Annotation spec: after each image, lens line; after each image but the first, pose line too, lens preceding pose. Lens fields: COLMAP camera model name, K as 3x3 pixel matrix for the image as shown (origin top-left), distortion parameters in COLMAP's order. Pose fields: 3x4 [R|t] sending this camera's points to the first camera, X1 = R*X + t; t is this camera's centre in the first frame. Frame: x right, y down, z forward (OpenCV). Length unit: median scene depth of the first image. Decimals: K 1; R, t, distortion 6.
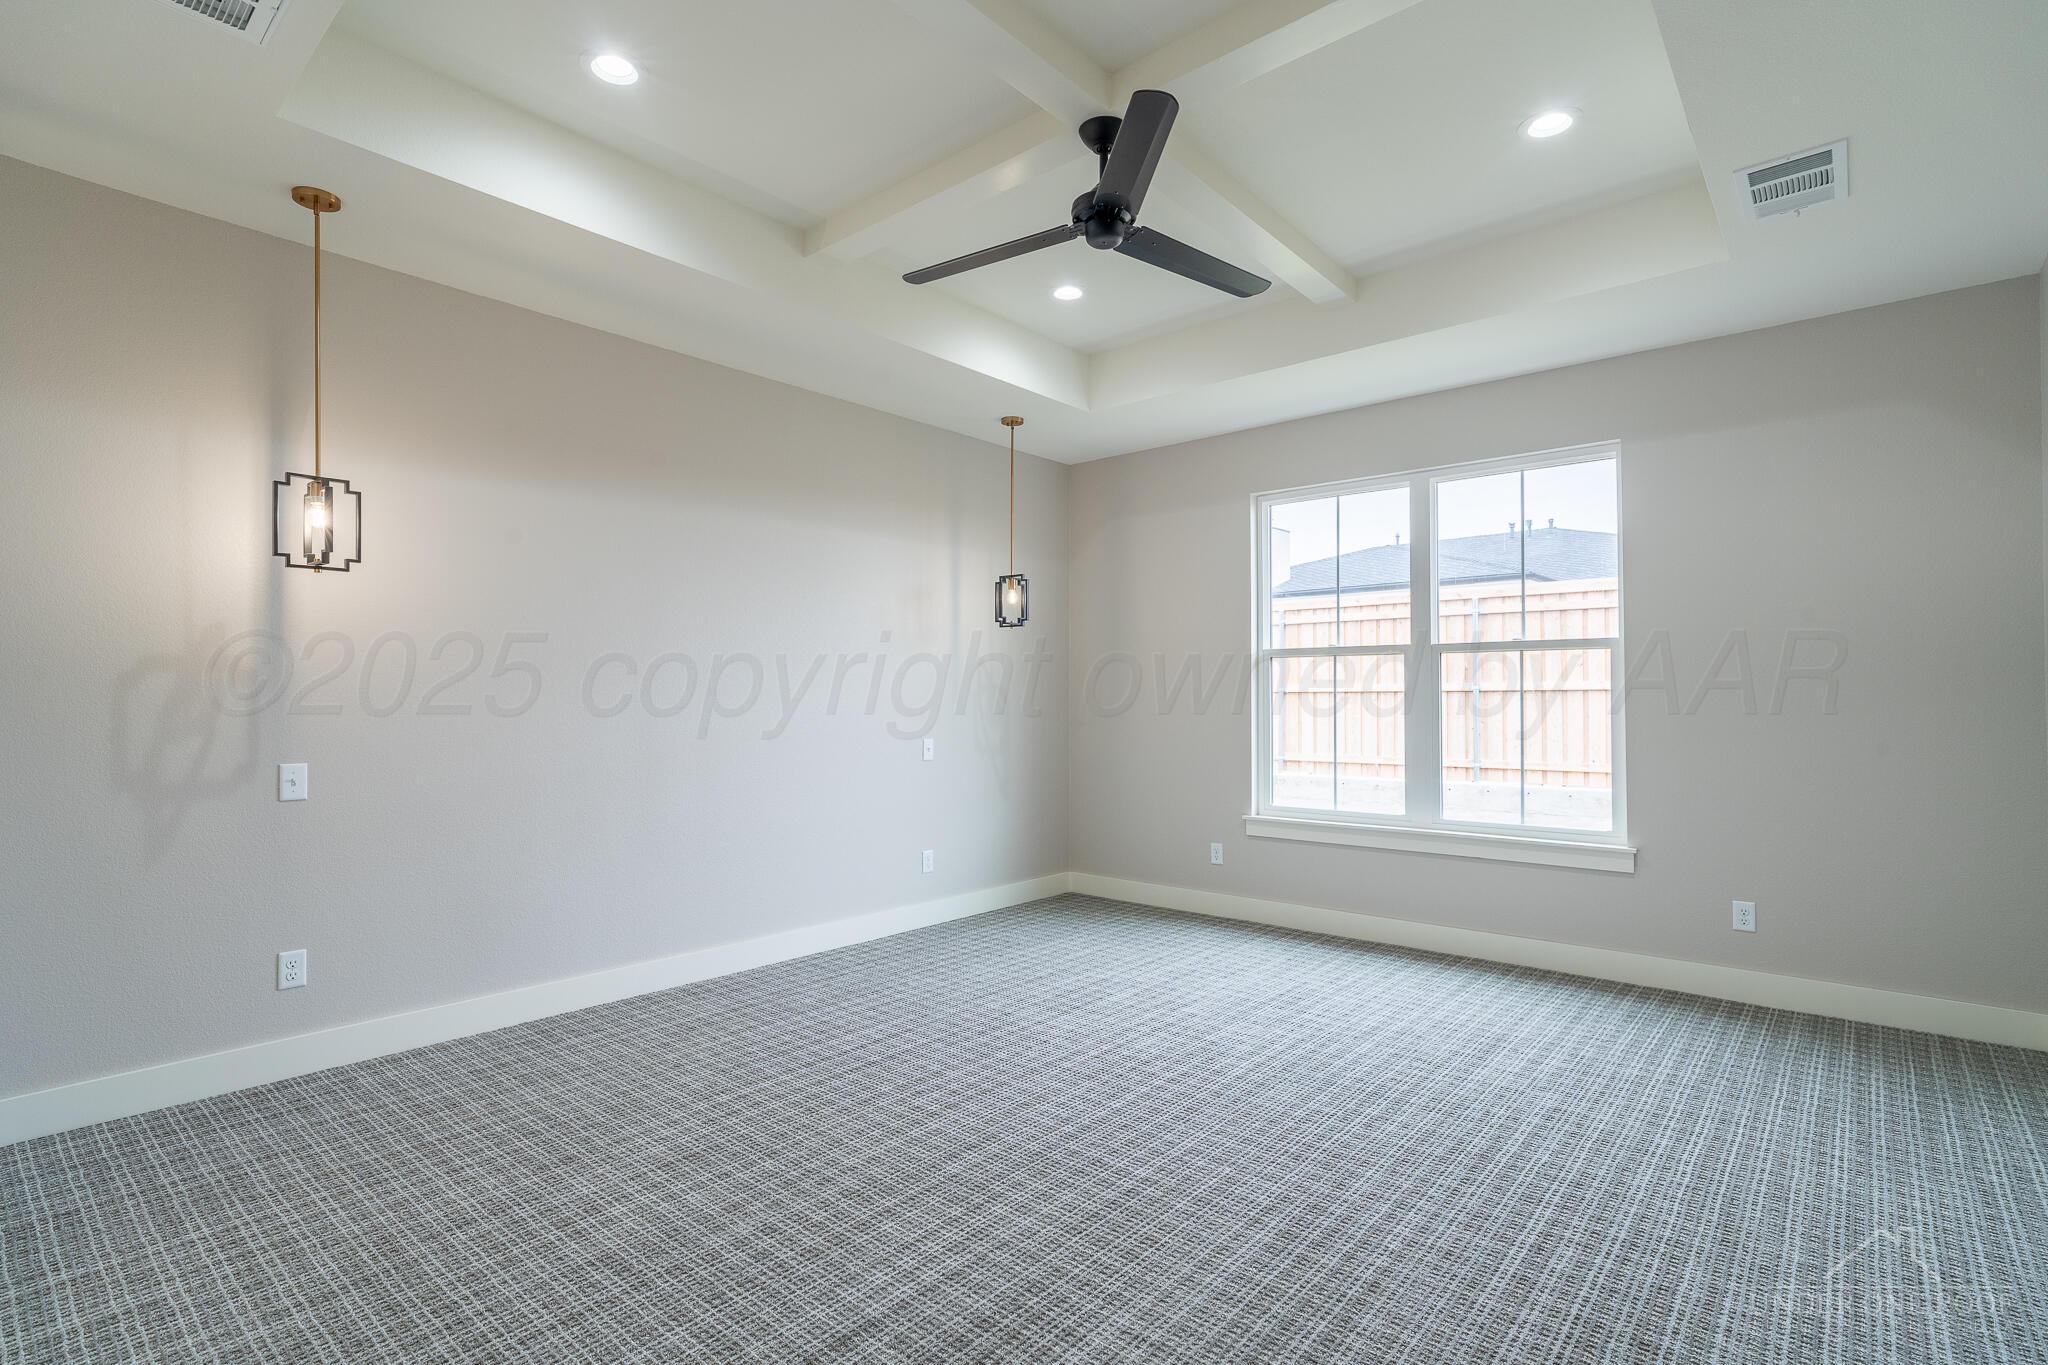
lens RADIAL K [[989.1, 0, 1024.0], [0, 989.1, 682.5], [0, 0, 1]] dist [-0.001373, -0.000086]
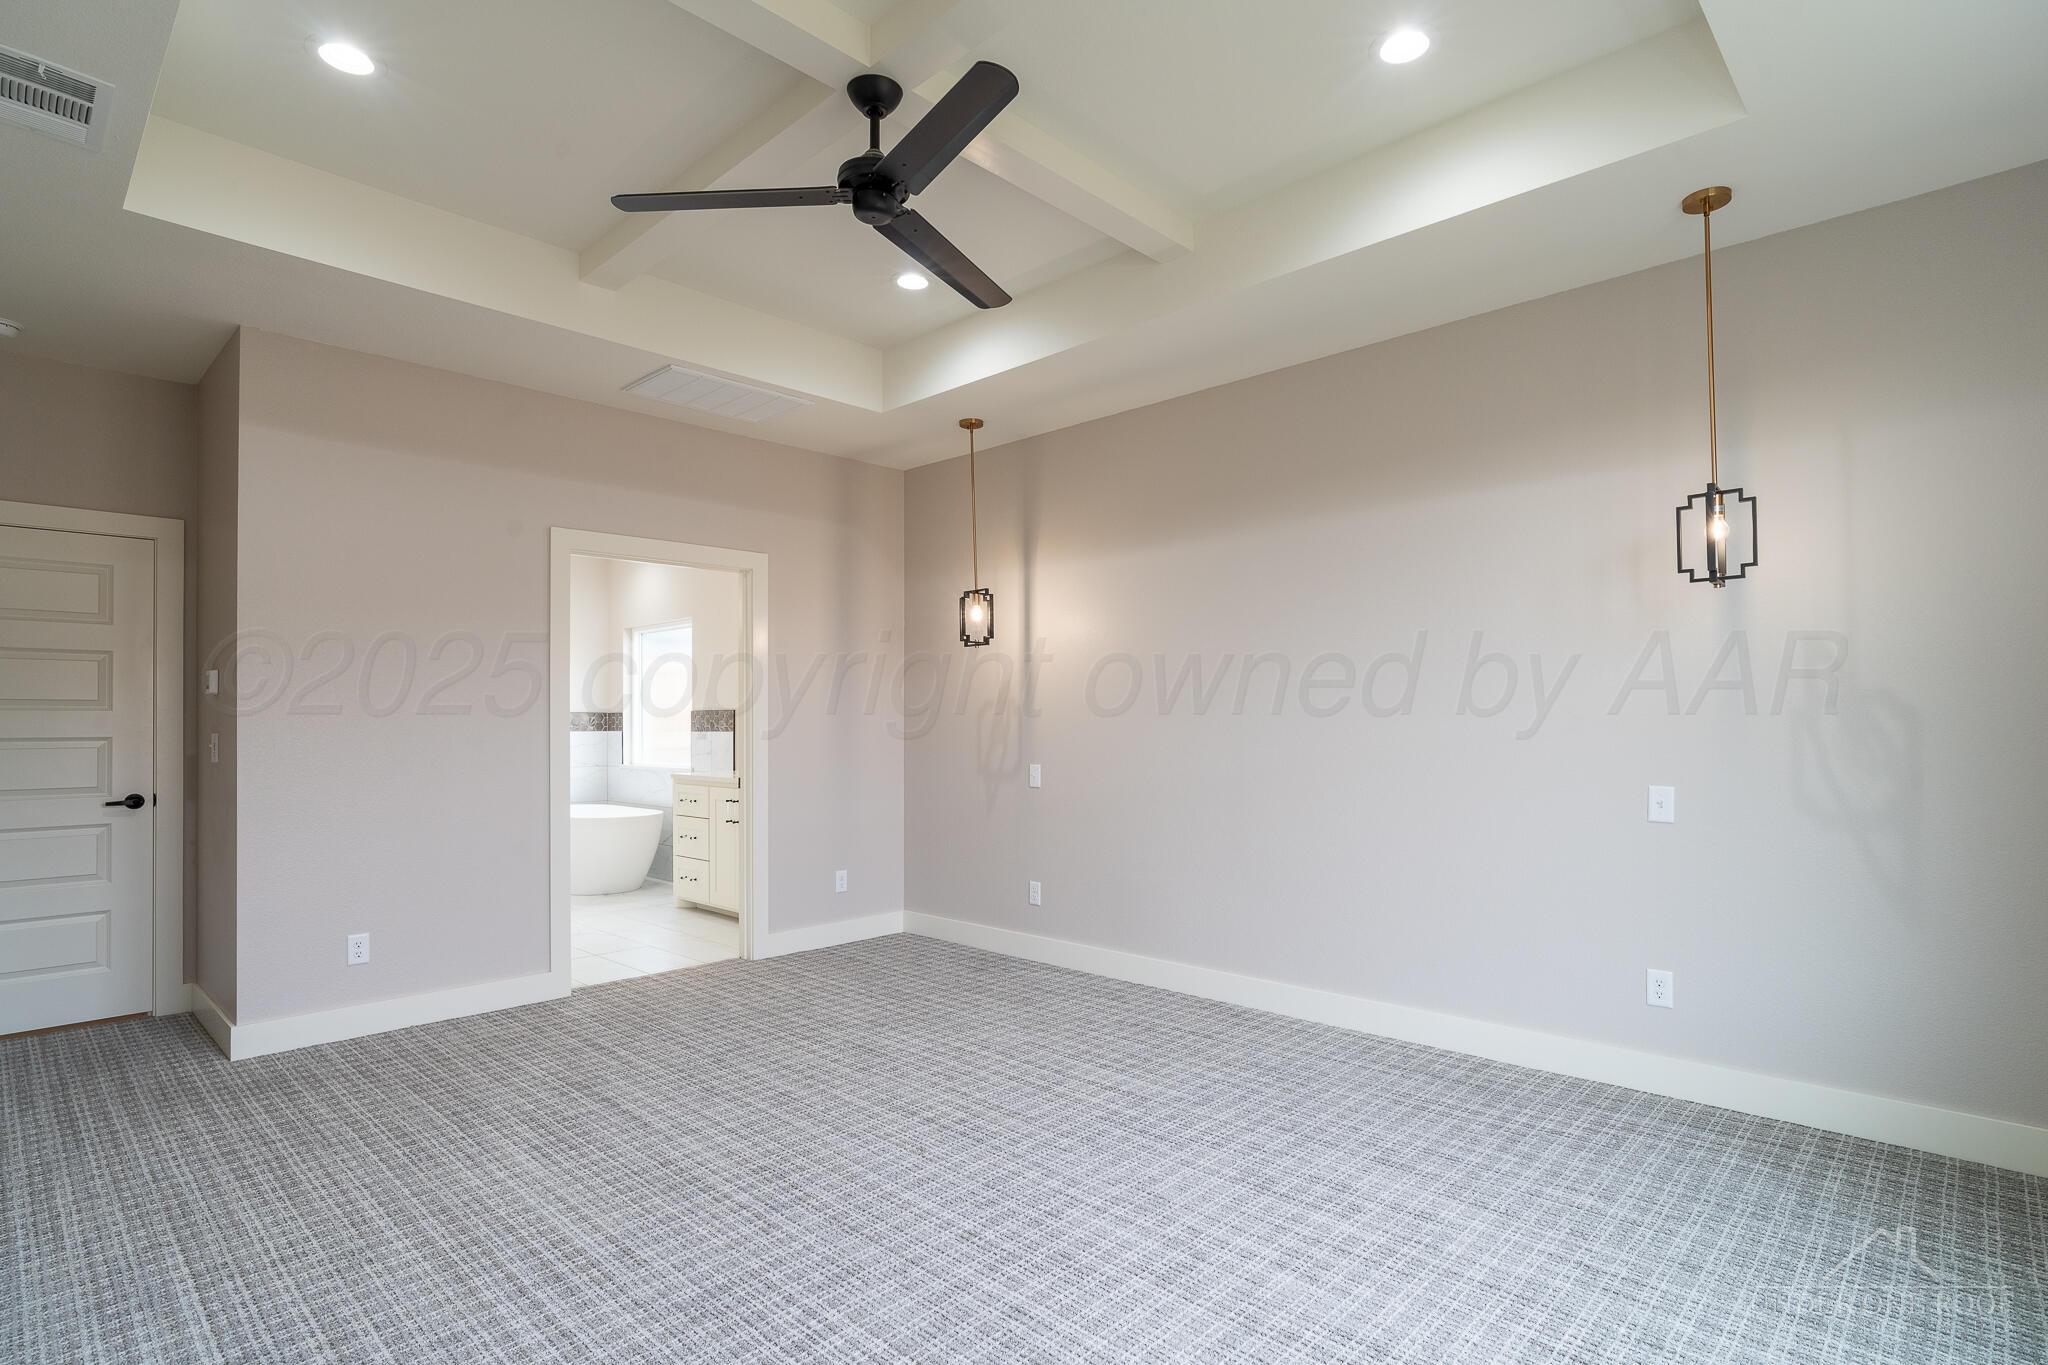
lens RADIAL K [[1015.4, 0, 1026.4], [0, 1015.4, 722.8], [0, 0, 1]] dist [0.000773, 0.000267]
pose [[-0.050496, -0.001505, -0.998723, 0.851085], [0.020924, 0.999778, -0.002565, 0.016631], [0.998505, -0.021027, -0.050453, 1.012018]]
